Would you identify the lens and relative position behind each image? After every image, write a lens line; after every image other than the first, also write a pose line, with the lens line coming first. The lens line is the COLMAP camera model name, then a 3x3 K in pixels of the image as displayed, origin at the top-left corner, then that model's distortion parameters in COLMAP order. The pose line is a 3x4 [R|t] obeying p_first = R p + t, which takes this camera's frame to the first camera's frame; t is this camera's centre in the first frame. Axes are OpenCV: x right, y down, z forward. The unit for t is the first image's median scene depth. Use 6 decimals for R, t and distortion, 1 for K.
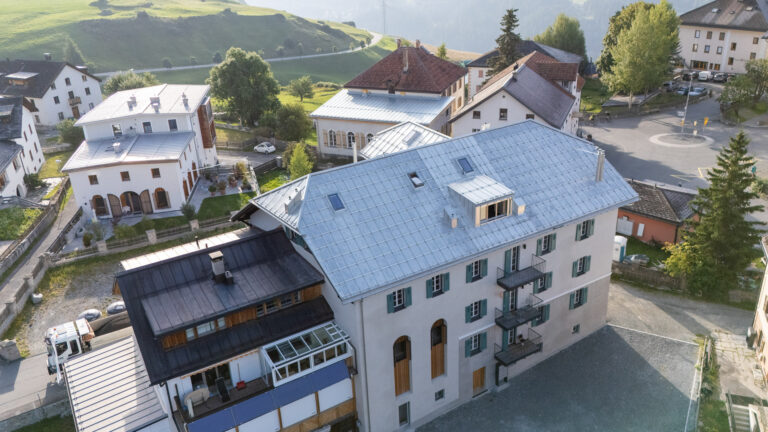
lens RADIAL K [[653.3, 0, 384.0], [0, 653.3, 216.0], [0, 0, 1]] dist [0.034344, -0.018181]
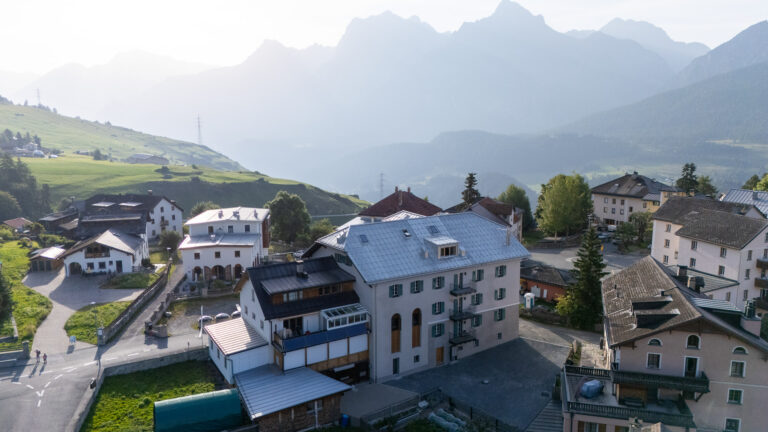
lens RADIAL K [[653.3, 0, 384.0], [0, 653.3, 216.0], [0, 0, 1]] dist [0.034344, -0.018181]
pose [[0.999010, 0.042793, 0.012122, -0.033546], [-0.037461, 0.956496, -0.289331, 0.370881], [-0.023976, 0.288590, 0.957152, -0.669265]]
